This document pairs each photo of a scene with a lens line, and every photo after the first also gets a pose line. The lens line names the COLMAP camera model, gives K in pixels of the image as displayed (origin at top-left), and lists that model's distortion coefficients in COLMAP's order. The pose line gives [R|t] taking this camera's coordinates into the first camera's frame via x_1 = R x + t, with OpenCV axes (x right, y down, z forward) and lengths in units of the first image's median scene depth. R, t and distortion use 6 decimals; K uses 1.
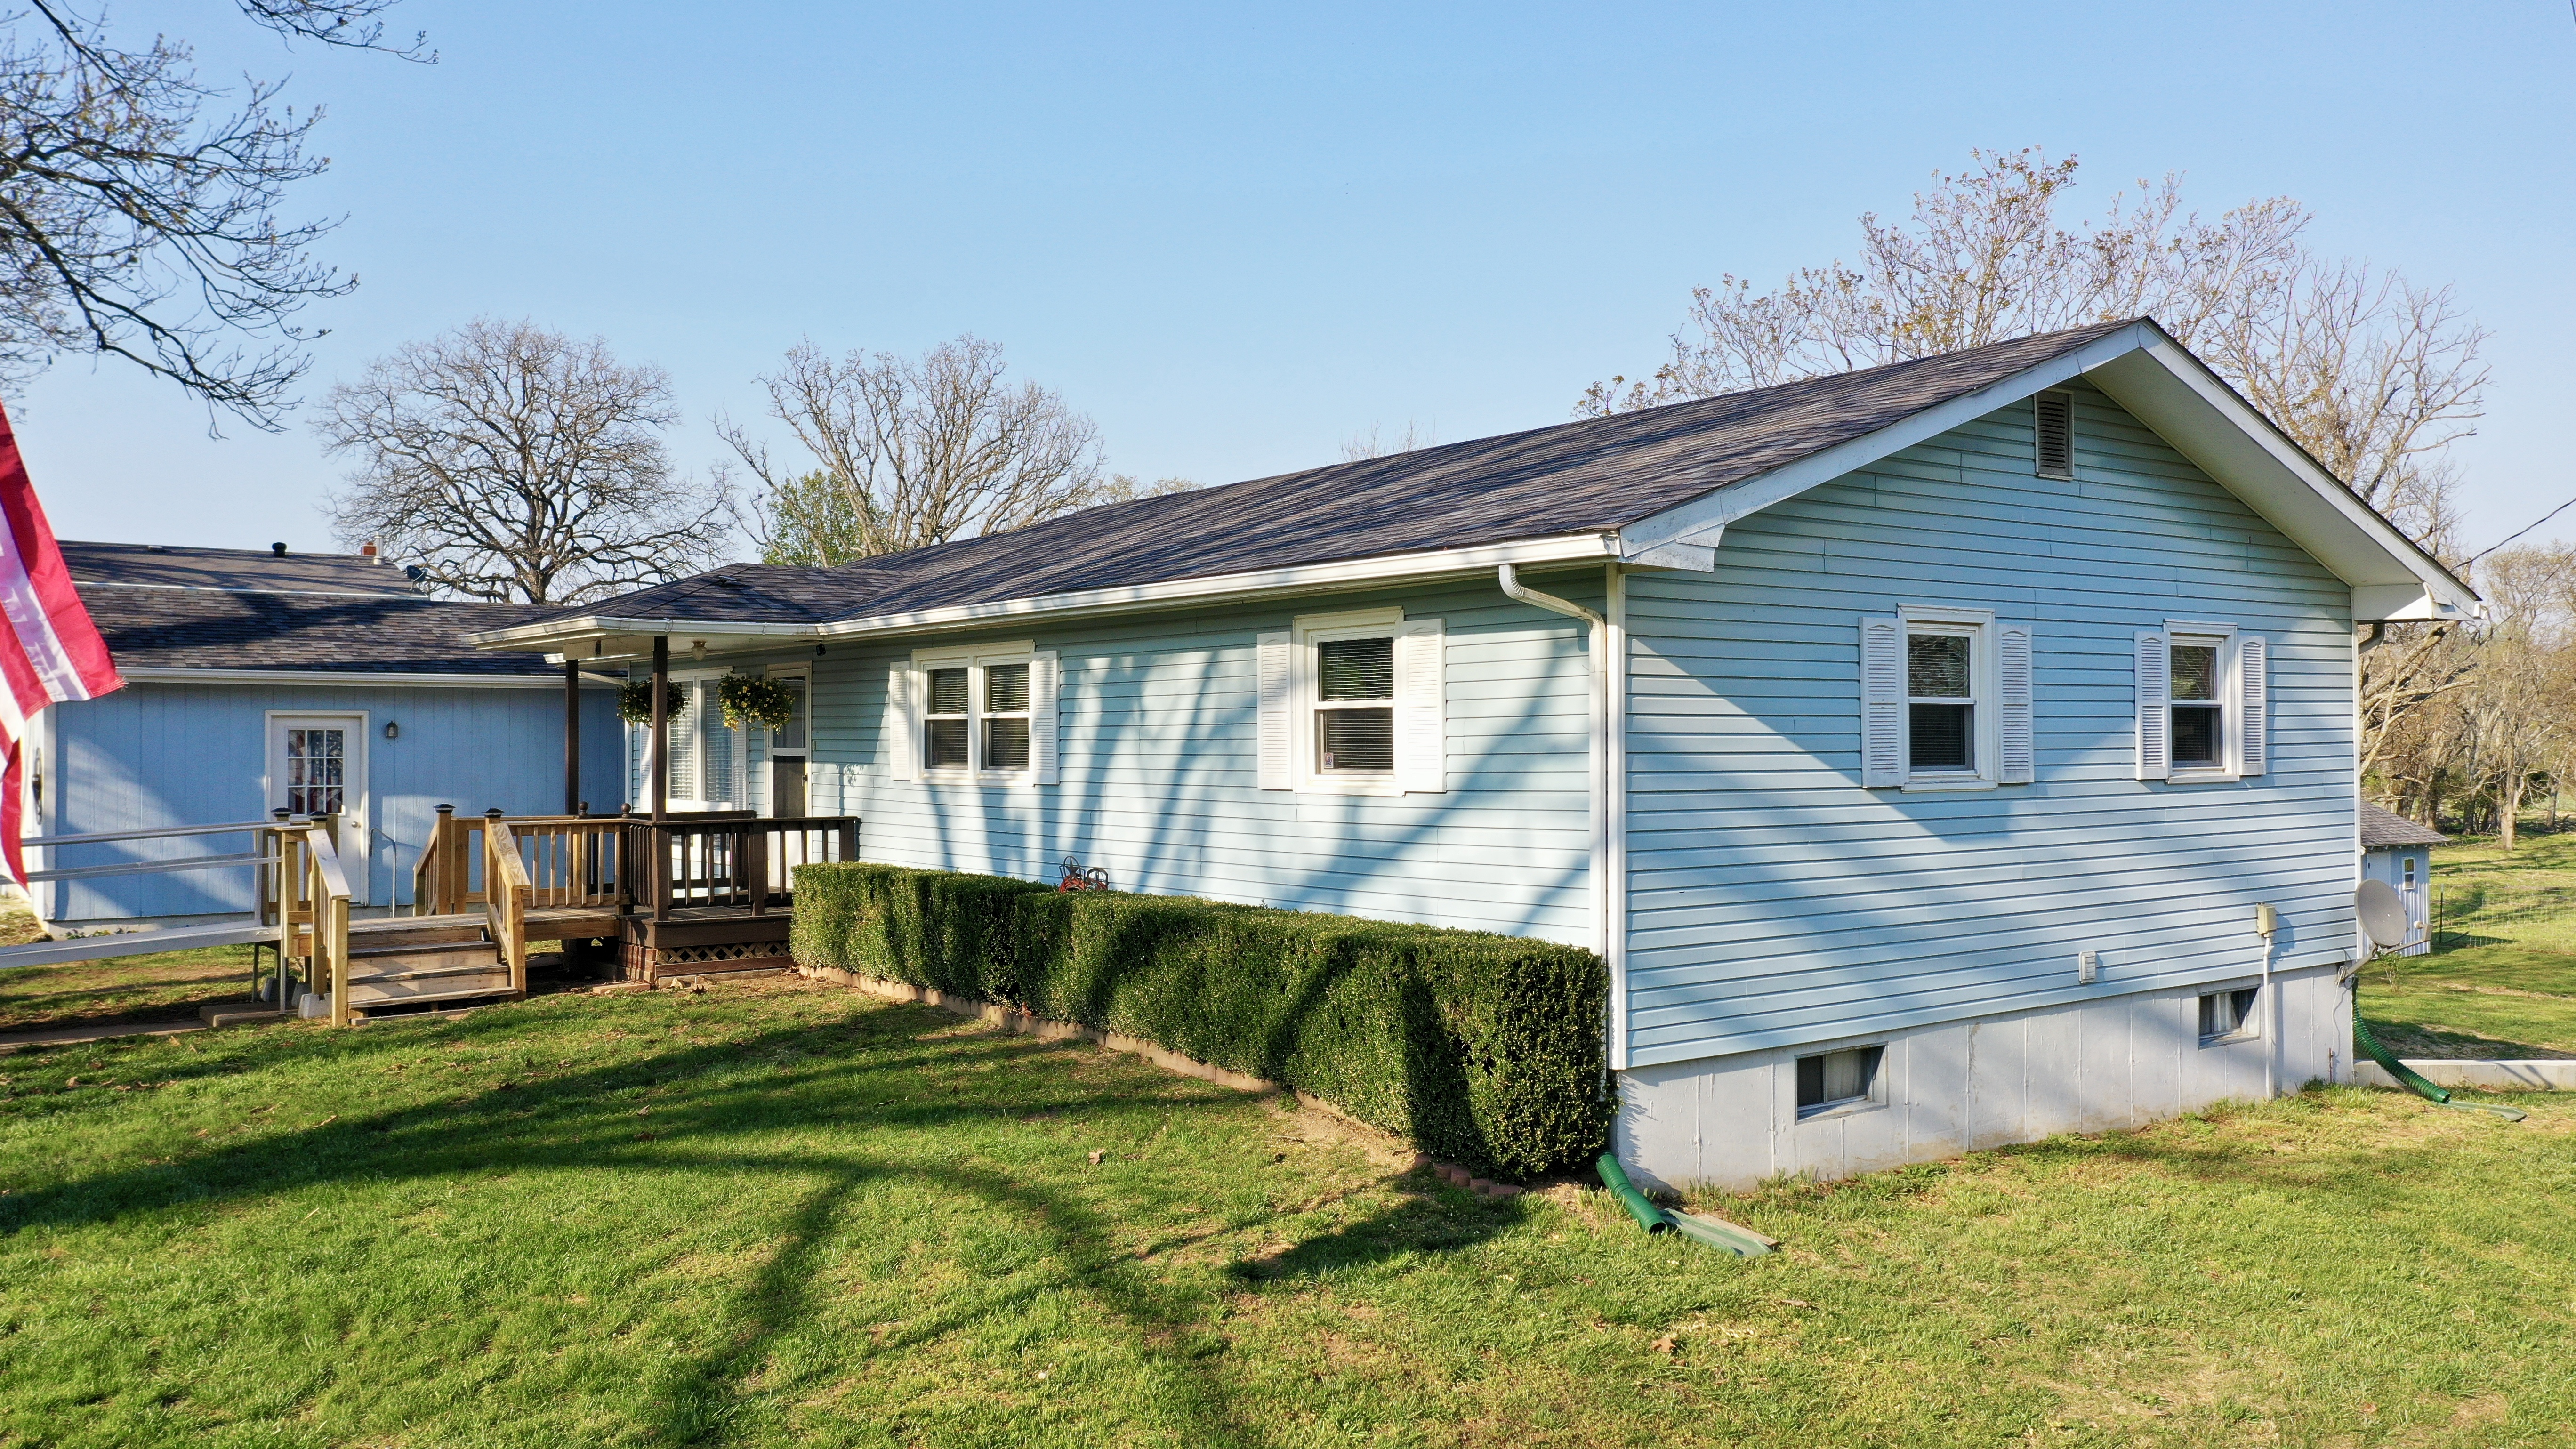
lens RADIAL K [[2017.2, 0, 1297.3], [0, 2017.2, 715.9], [0, 0, 1]] dist [-0.014186, 0.004227]
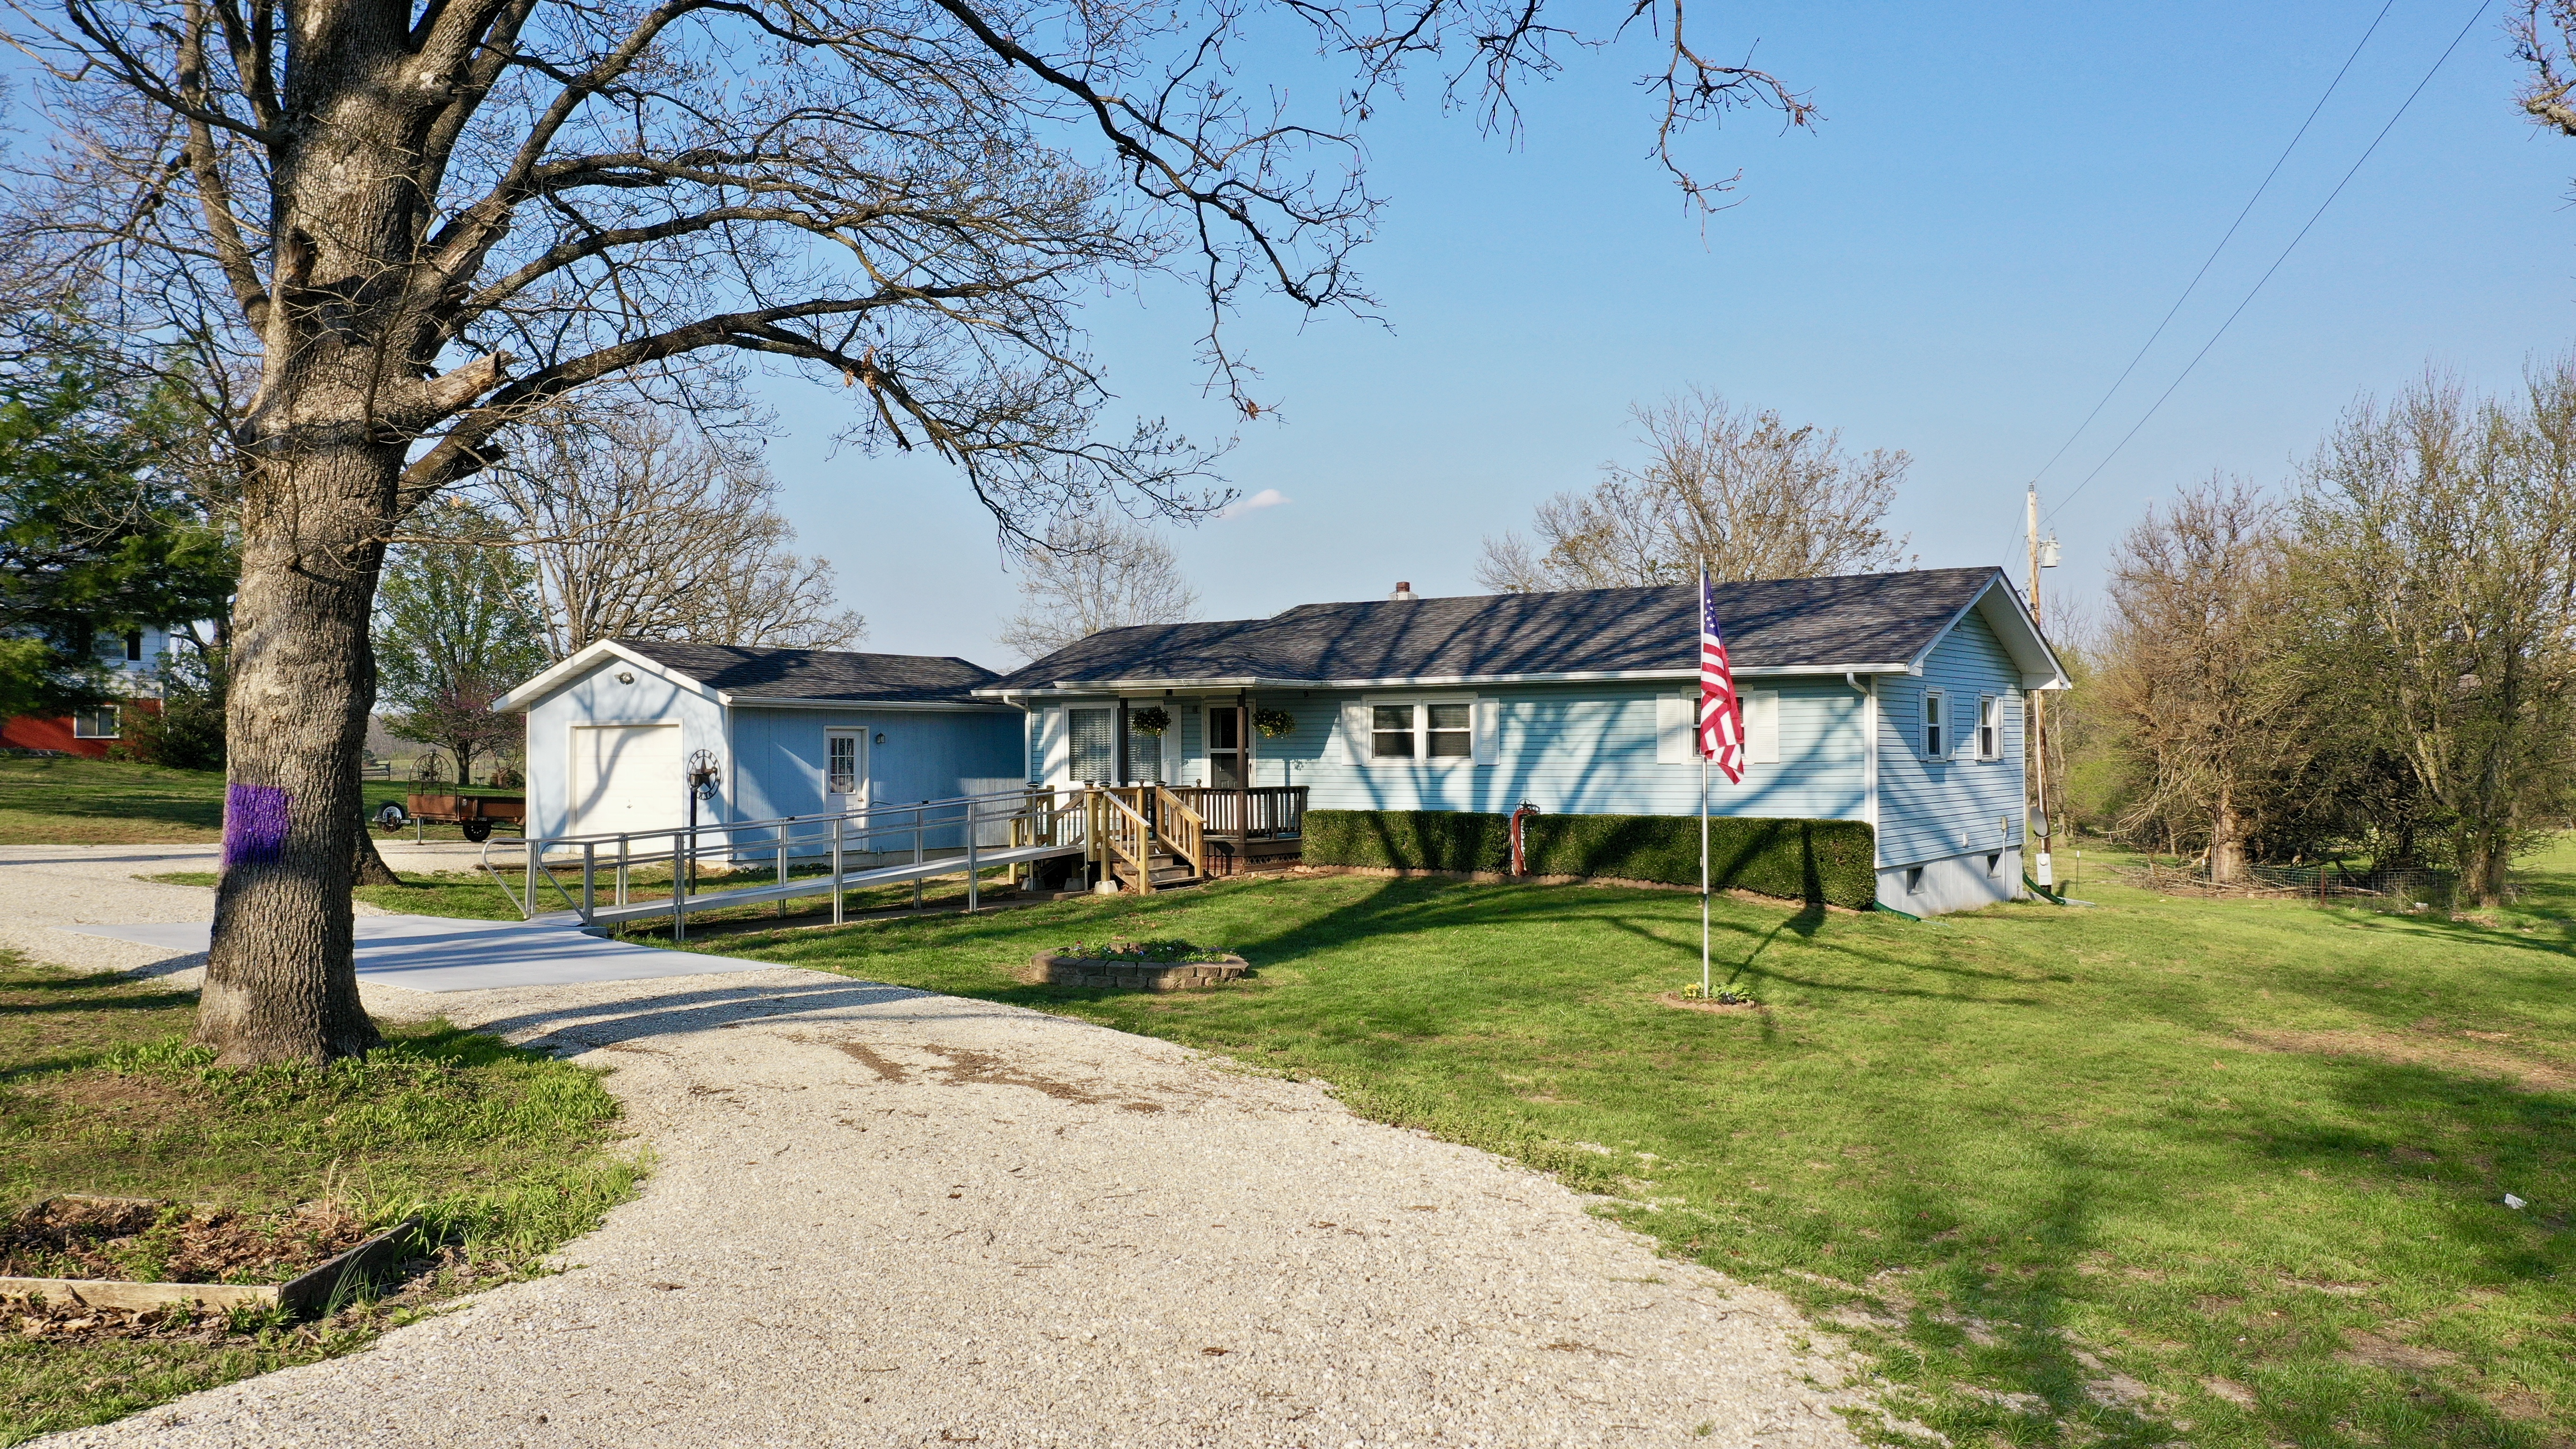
lens RADIAL K [[2017.2, 0, 1280.1], [0, 2017.2, 727.8], [0, 0, 1]] dist [-0.014186, 0.004227]
pose [[0.945260, 0.004070, 0.326292, -1.032539], [-0.002988, 0.999988, -0.003818, 0.005459], [-0.326304, 0.002634, 0.945261, -0.872154]]
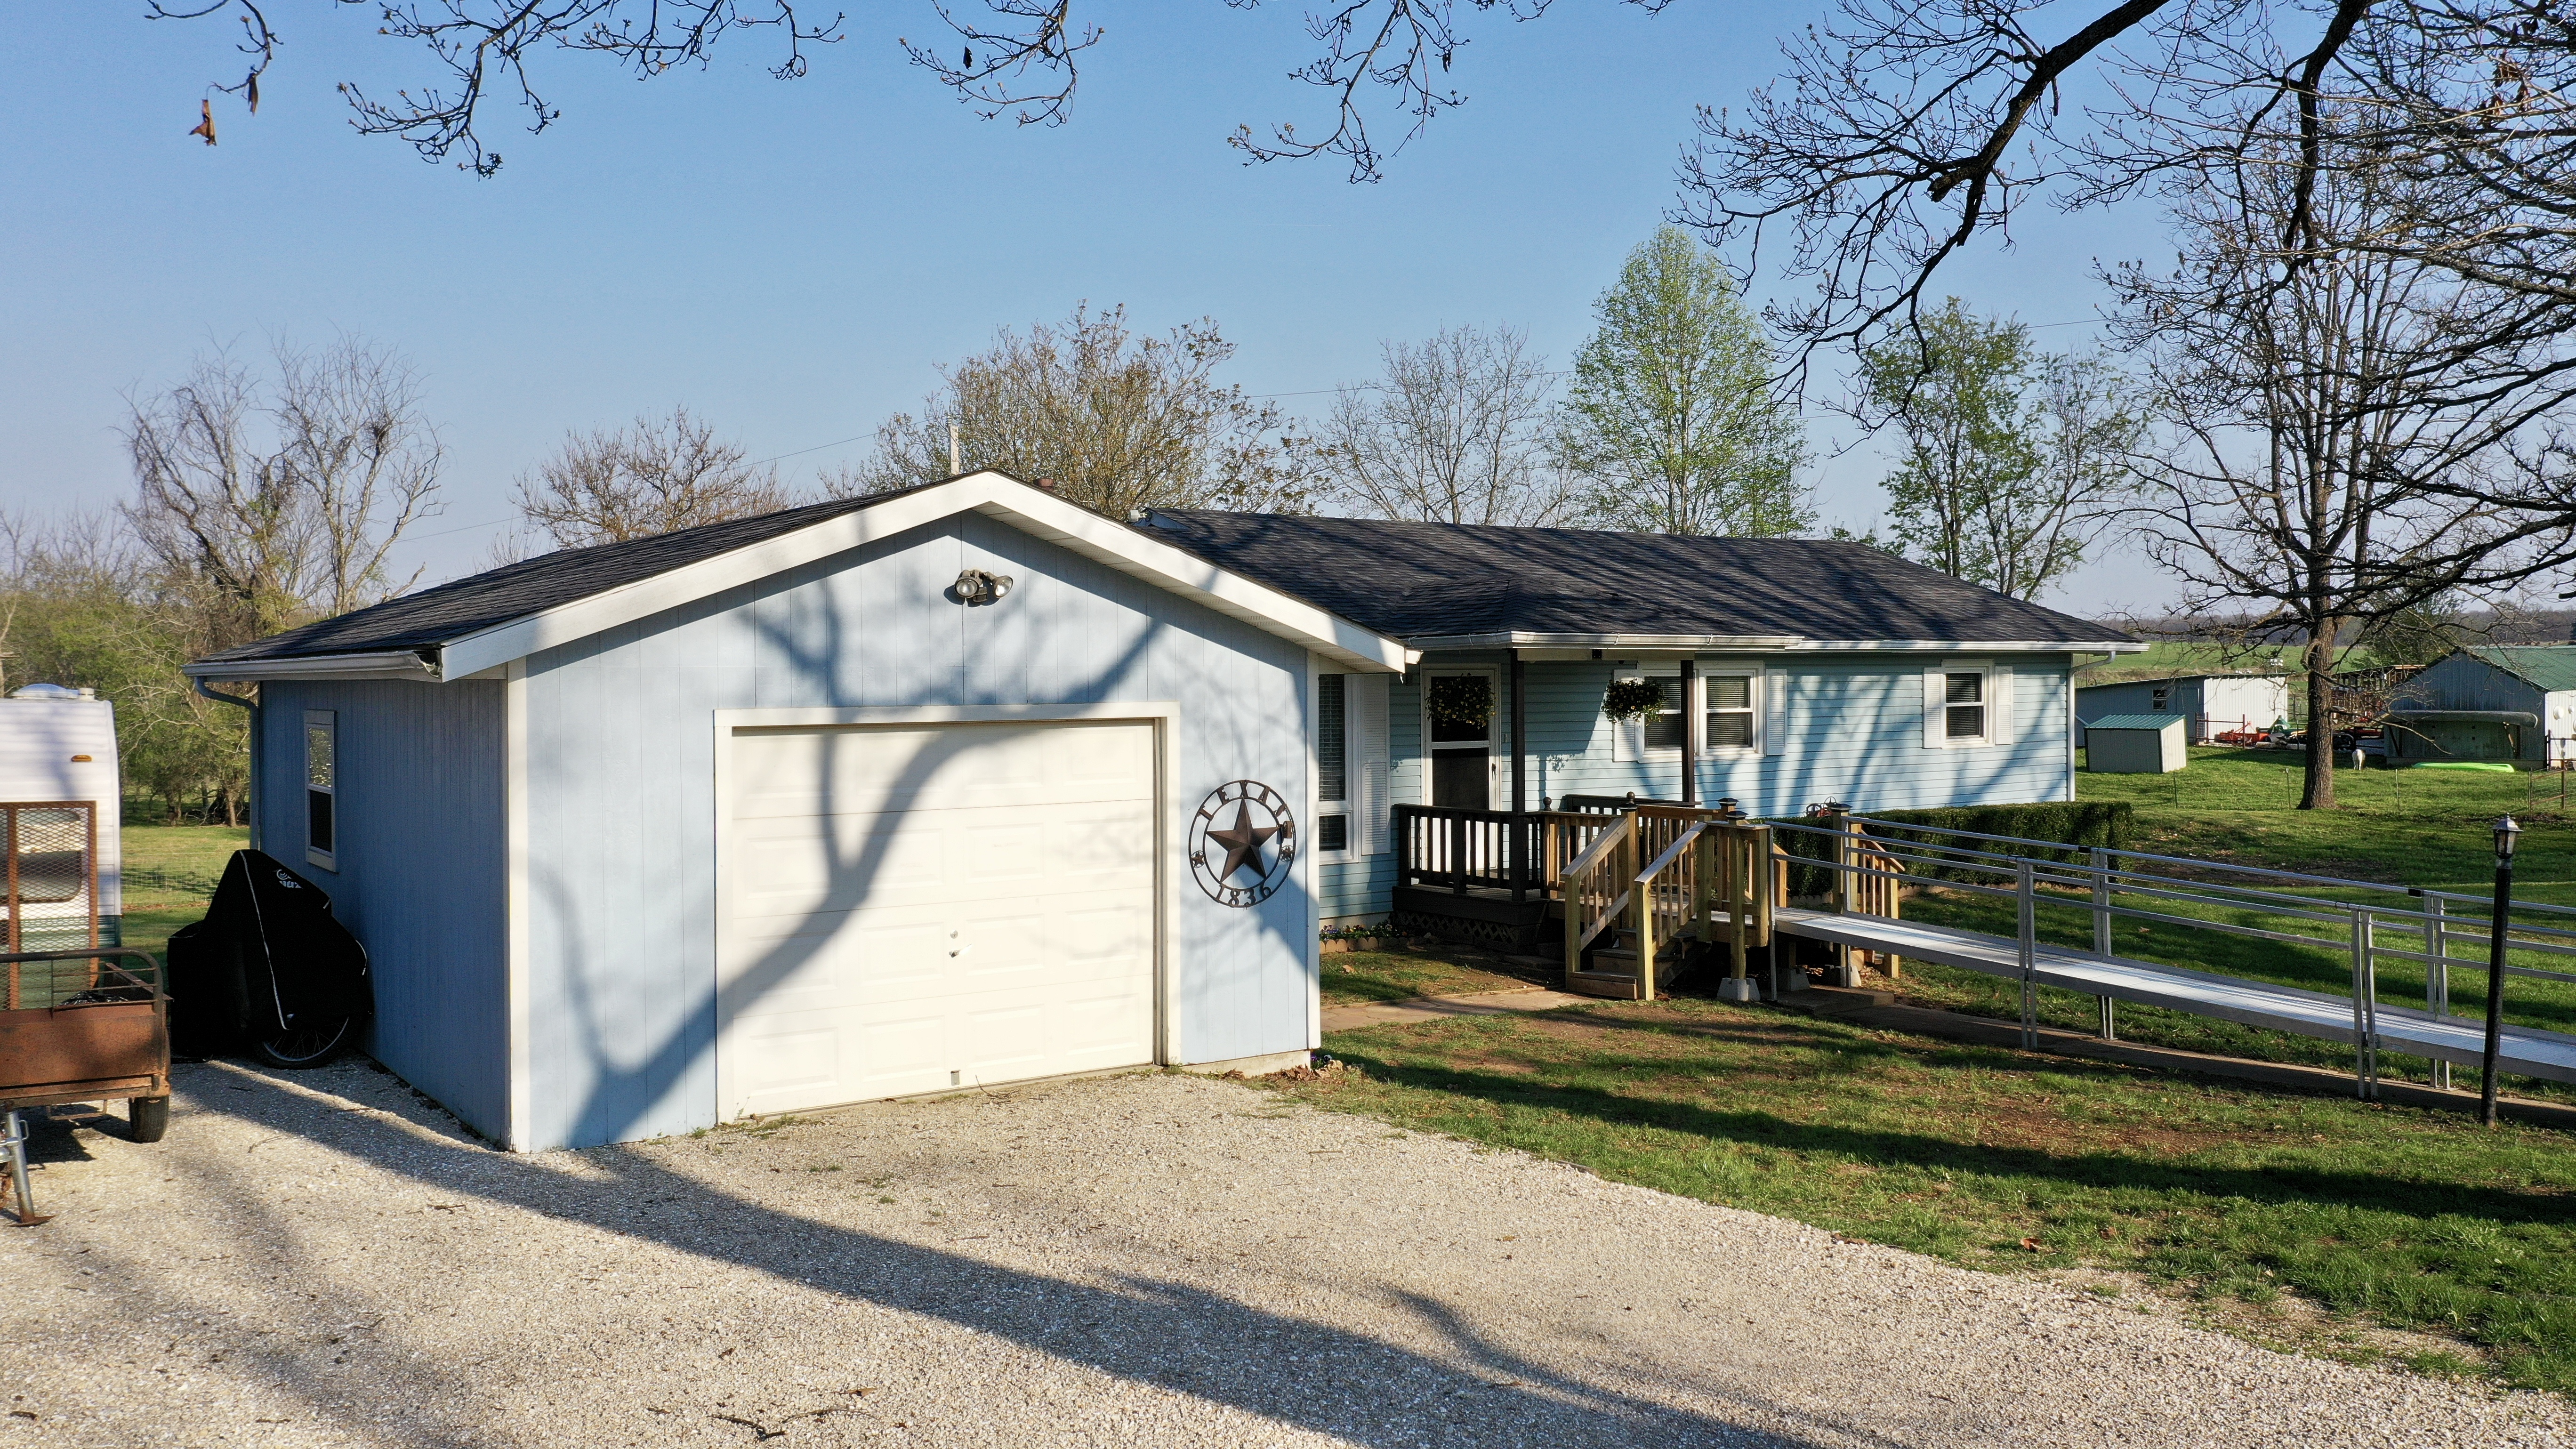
lens RADIAL K [[2017.2, 0, 1277.9], [0, 2017.2, 716.2], [0, 0, 1]] dist [-0.014186, 0.004227]
pose [[0.037803, -0.011339, 0.999221, -1.783682], [0.000170, 0.999936, 0.011341, -0.014154], [-0.999285, -0.000259, 0.037803, 1.404543]]
